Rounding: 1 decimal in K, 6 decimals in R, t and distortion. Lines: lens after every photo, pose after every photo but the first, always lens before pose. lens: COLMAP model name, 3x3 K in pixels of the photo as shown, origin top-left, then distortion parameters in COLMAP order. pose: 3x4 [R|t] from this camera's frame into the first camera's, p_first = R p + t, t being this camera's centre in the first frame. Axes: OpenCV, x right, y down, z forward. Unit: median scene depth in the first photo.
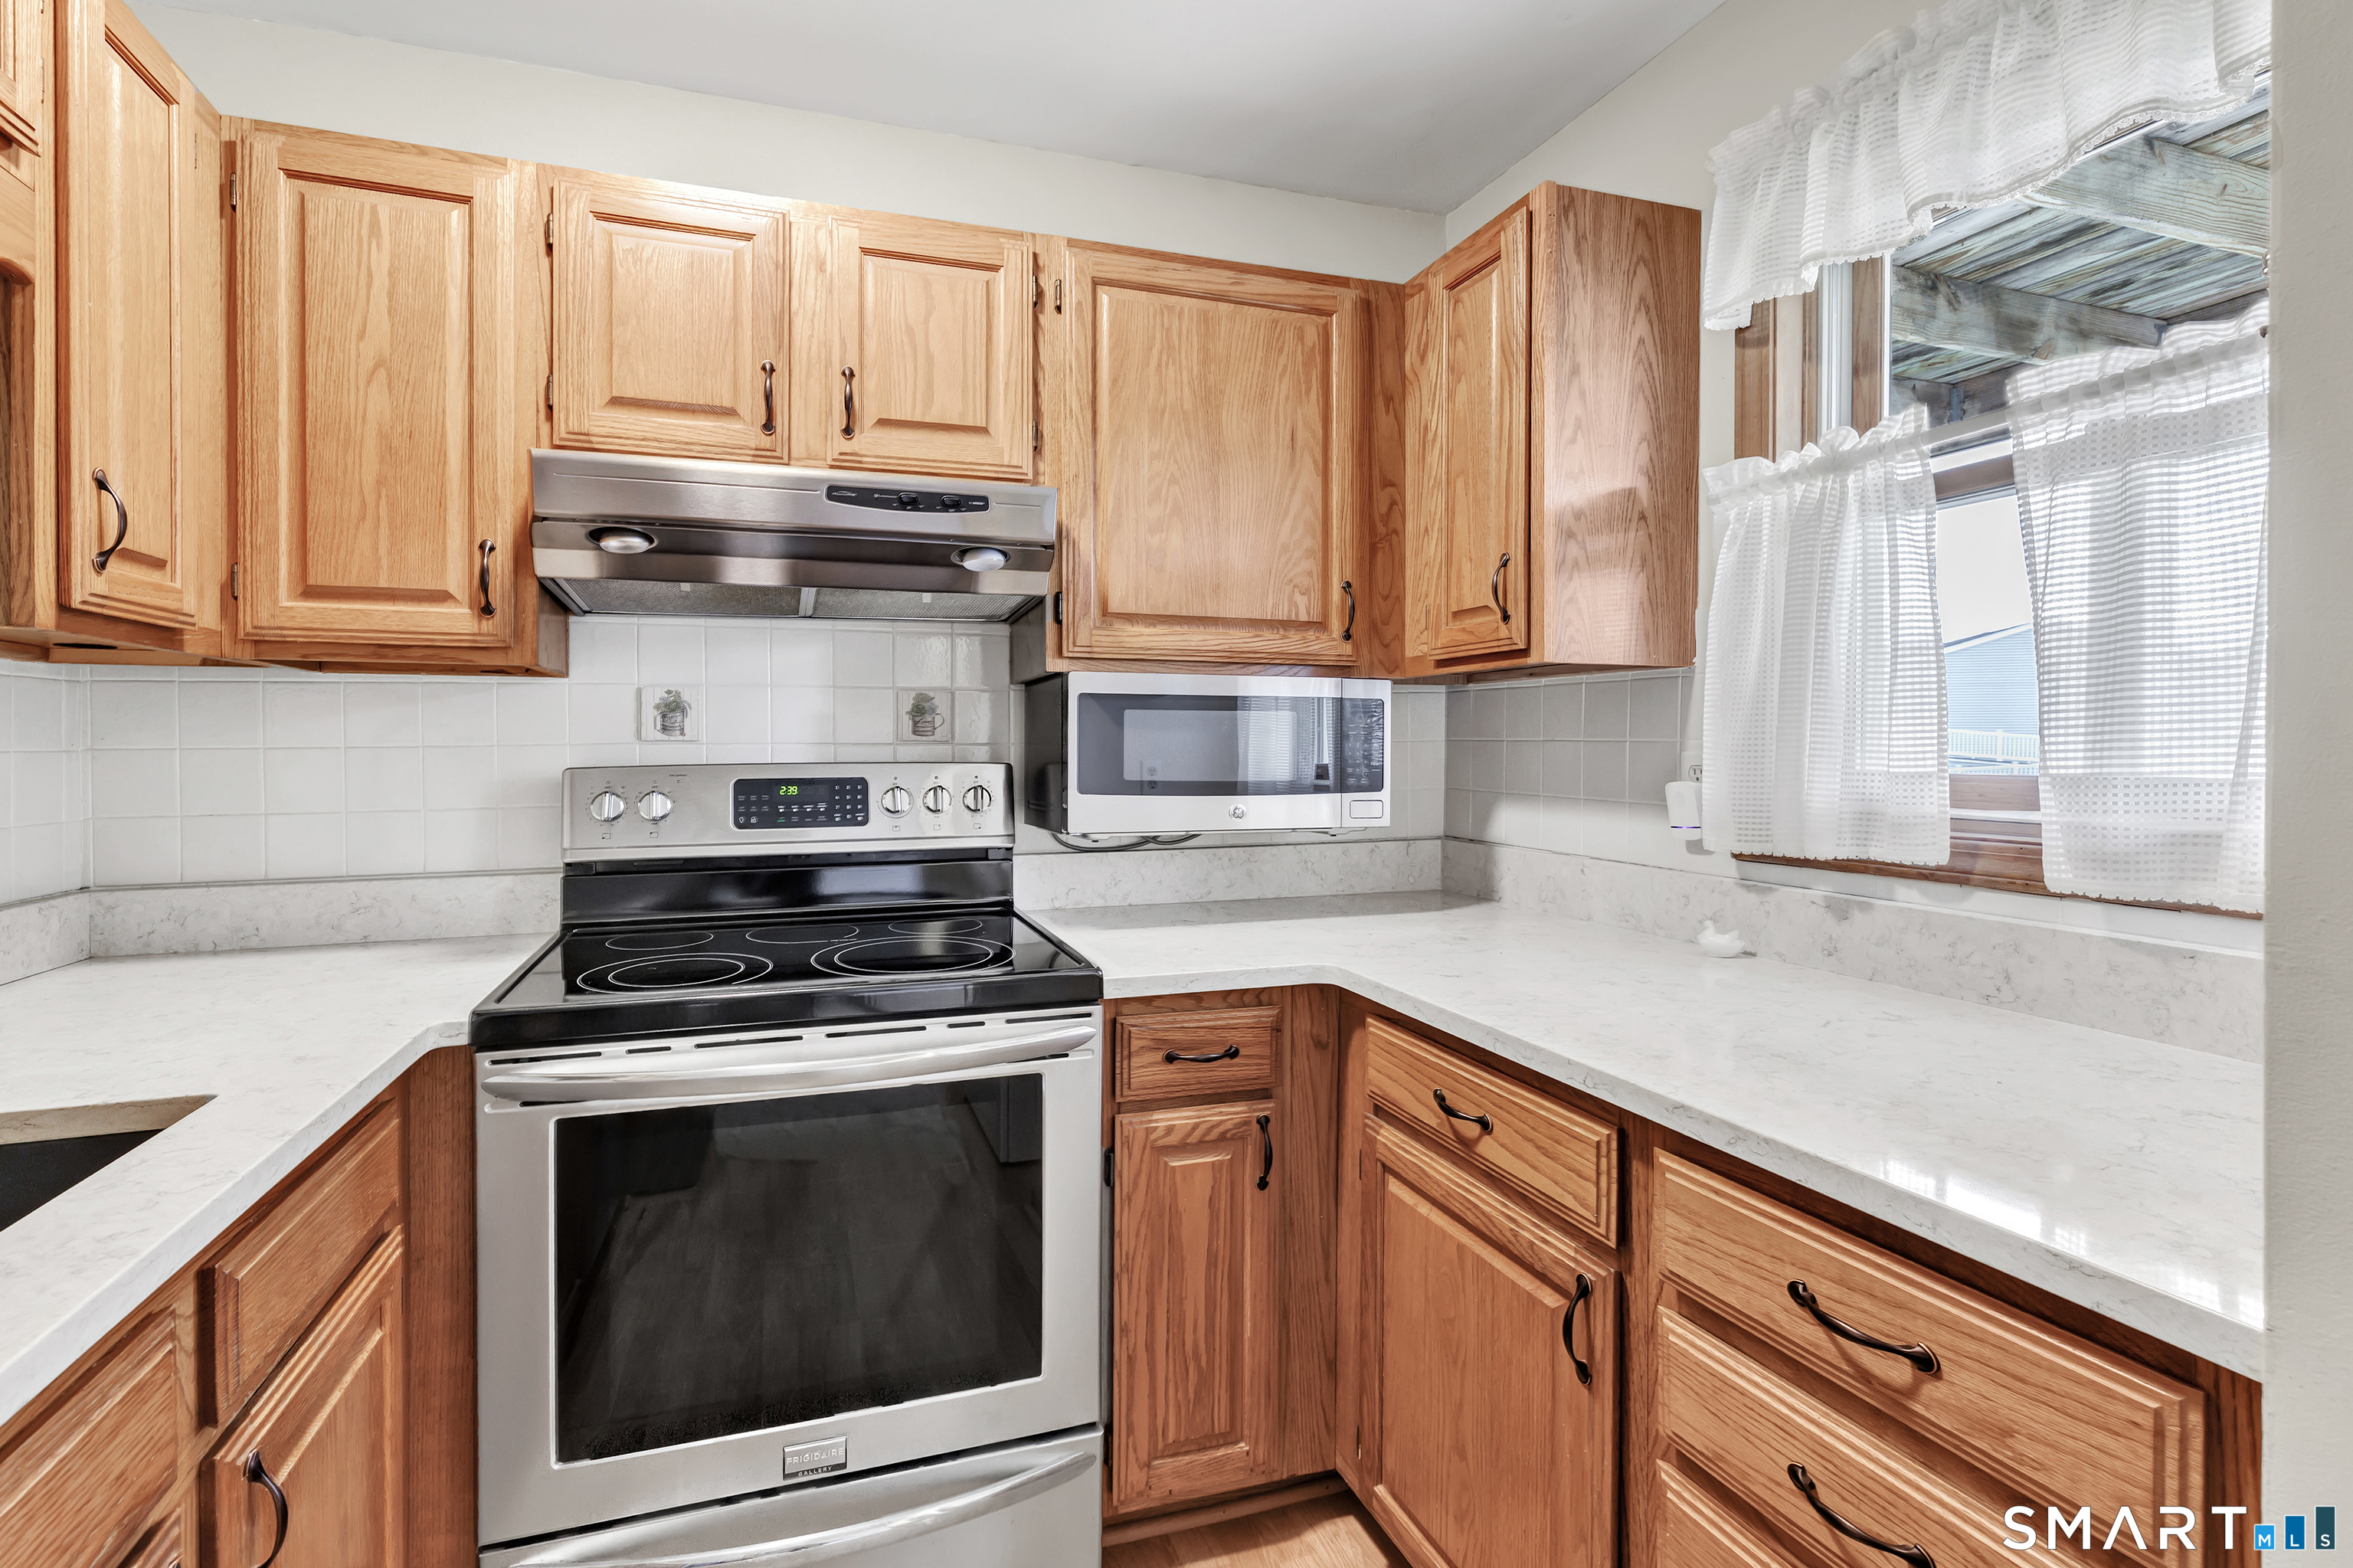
lens RADIAL K [[1064.3, 0, 1265.0], [0, 1064.3, 744.5], [0, 0, 1]] dist [-0.000492, 0.001461]
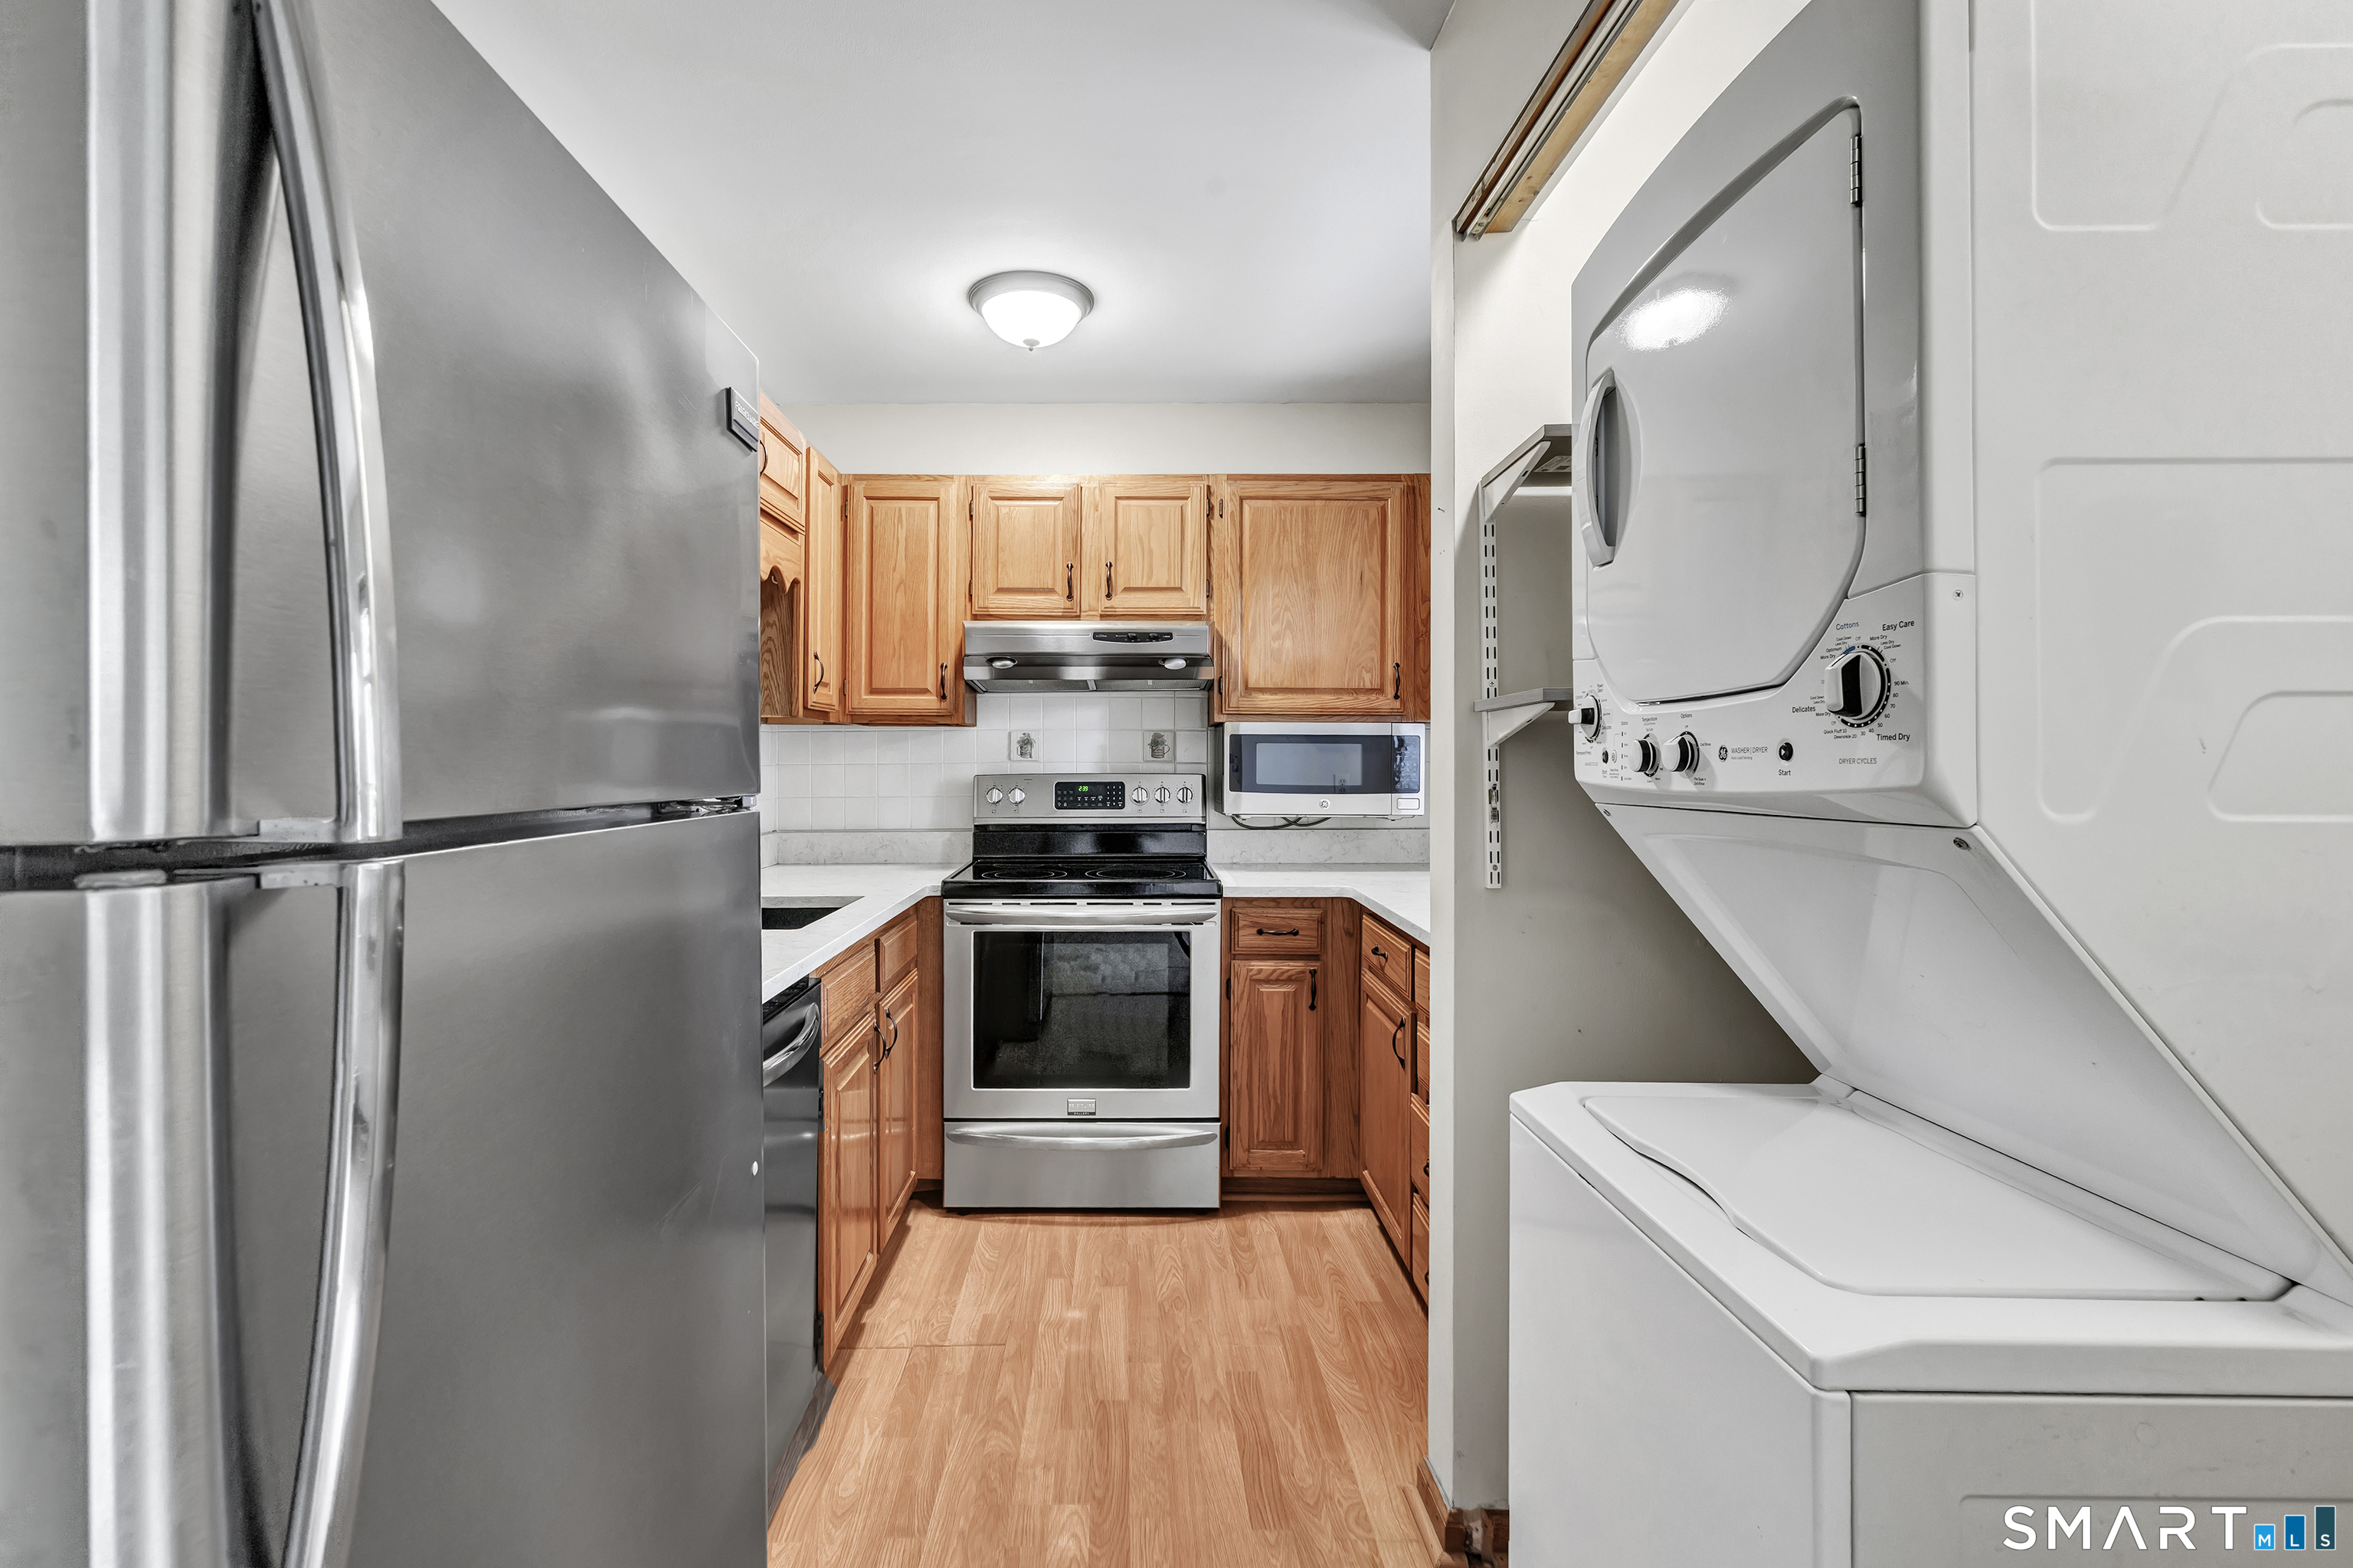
lens RADIAL K [[1064.3, 0, 1265.0], [0, 1064.3, 744.5], [0, 0, 1]] dist [-0.000492, 0.001461]
pose [[0.954925, -0.003142, -0.296831, 0.455633], [-0.001888, 0.999859, -0.016658, -0.002112], [0.296842, 0.016468, 0.954785, -0.751158]]
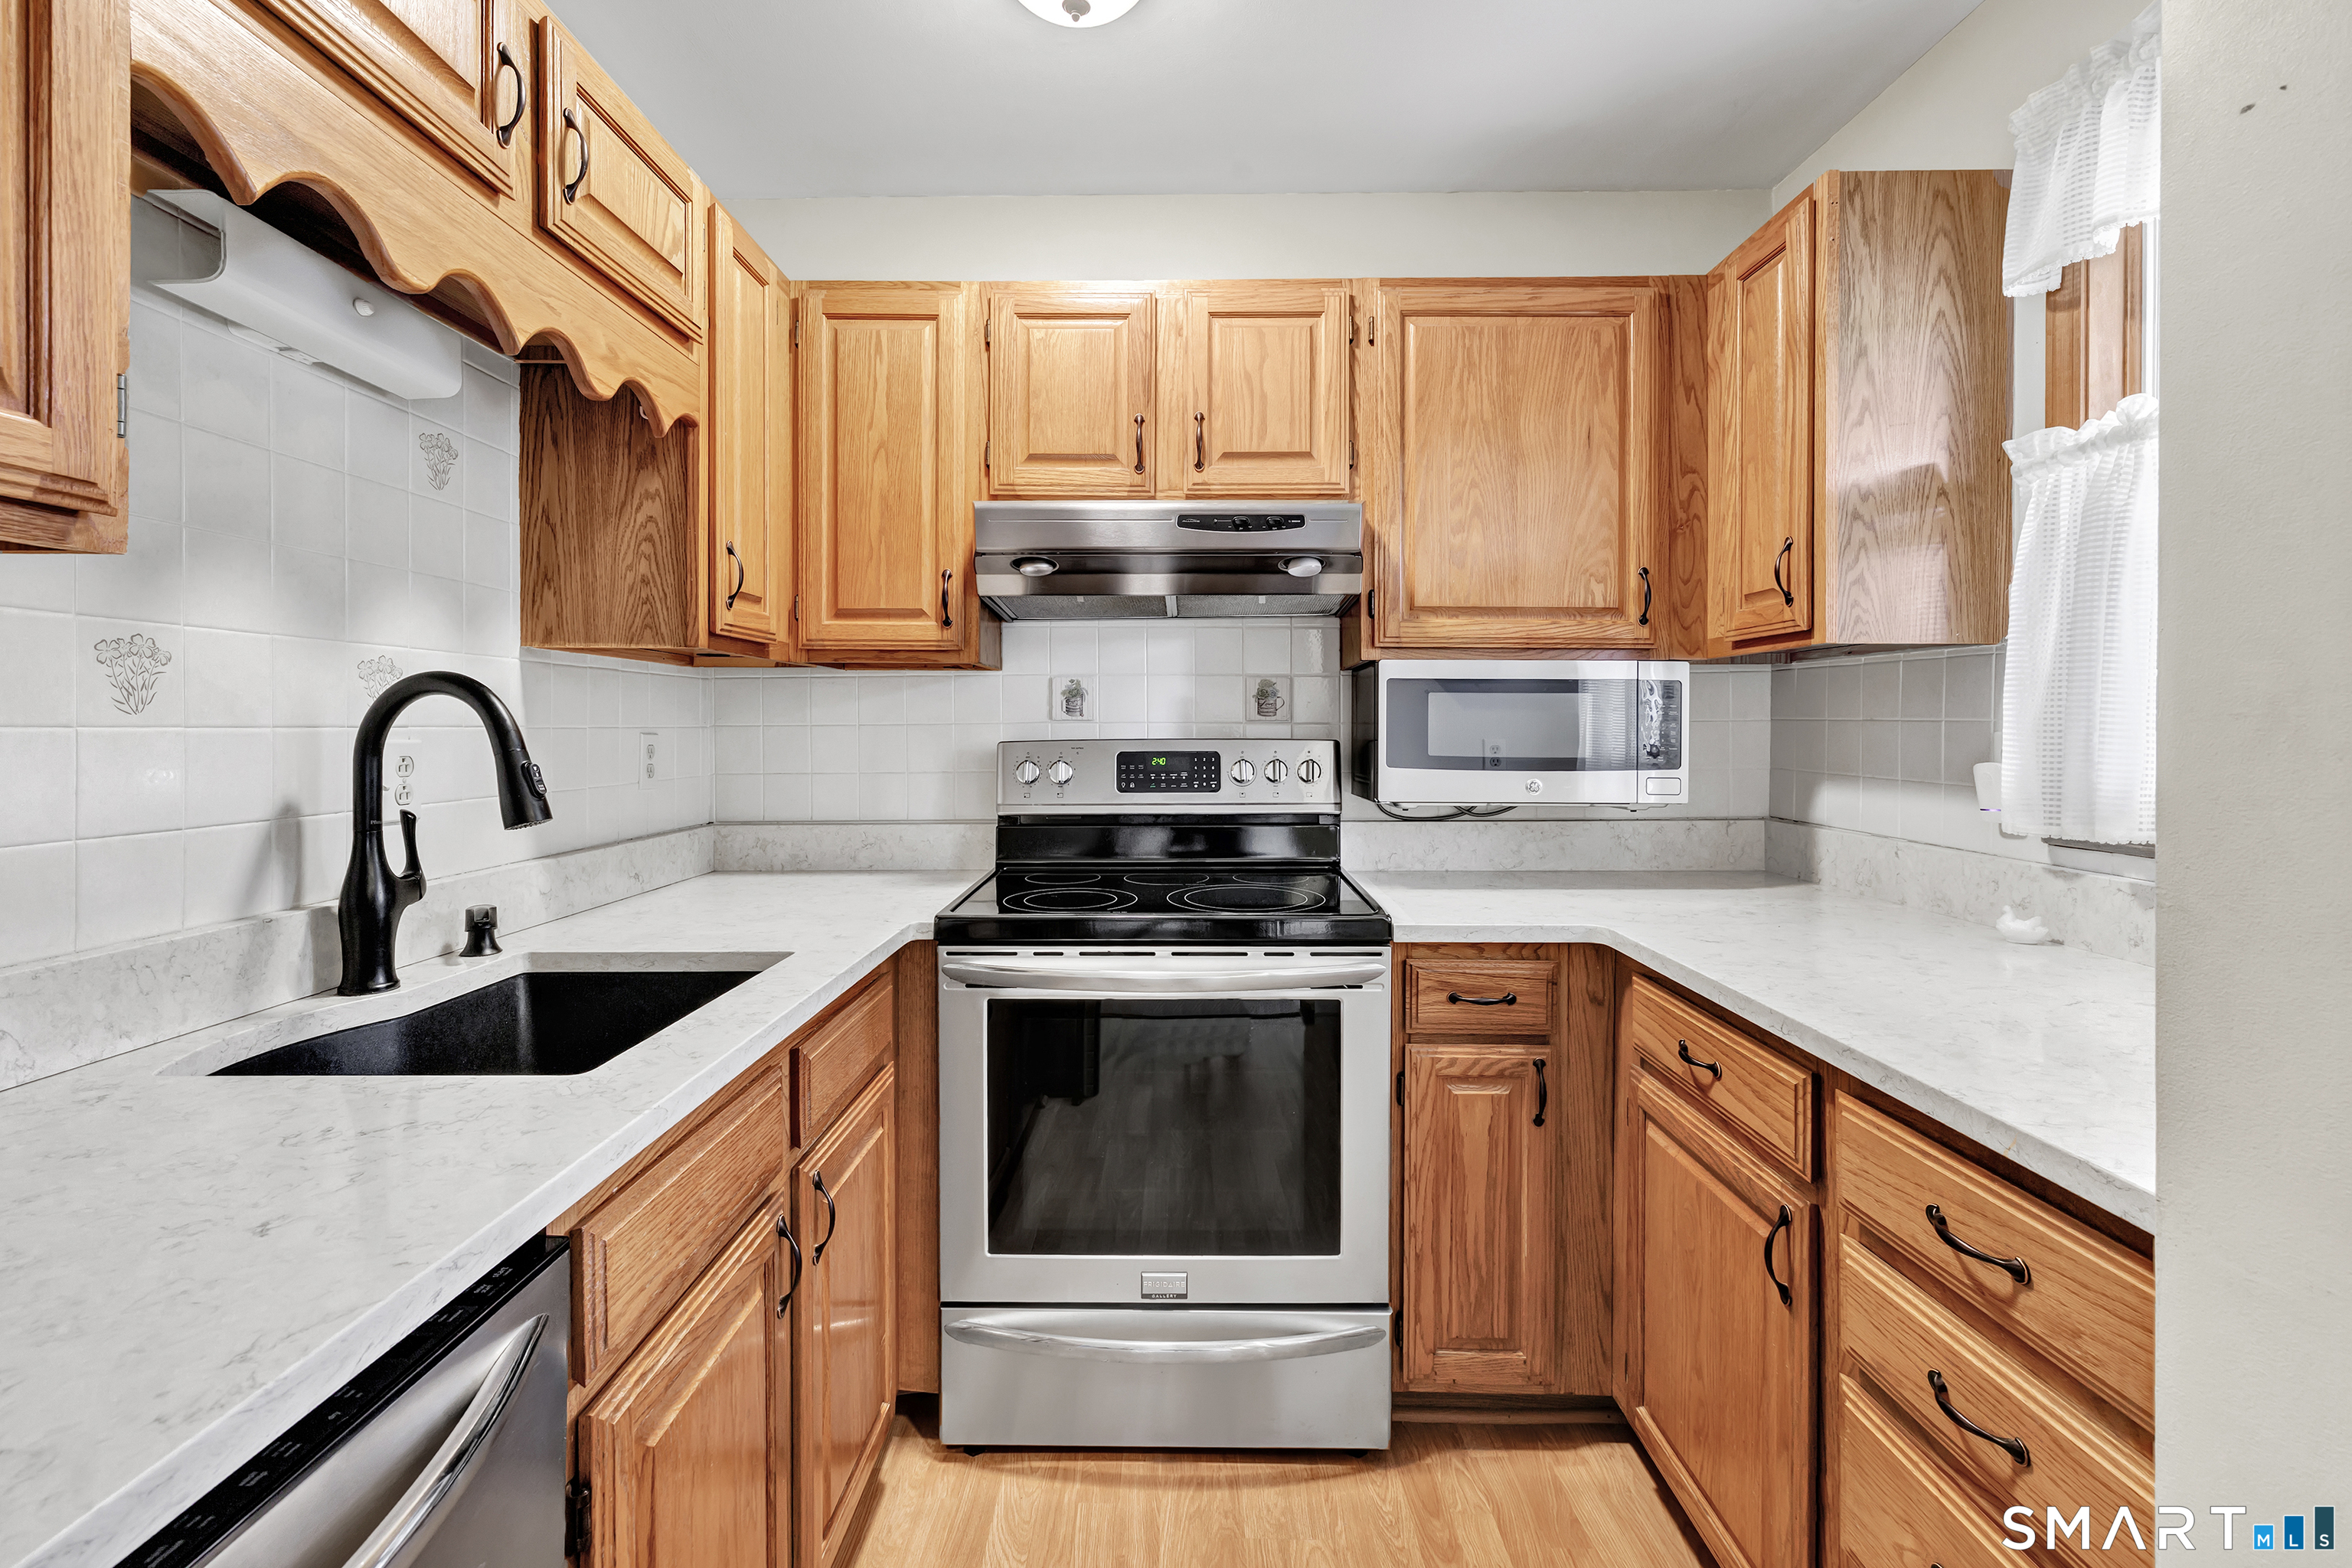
lens RADIAL K [[1100.8, 0, 1306.4], [0, 1100.8, 721.5], [0, 0, 1]] dist [0.000215, -0.000069]
pose [[0.948926, 0.000498, -0.315499, 0.129011], [-0.001131, 0.999998, -0.001822, -0.000068], [0.315497, 0.002085, 0.948924, -0.163030]]
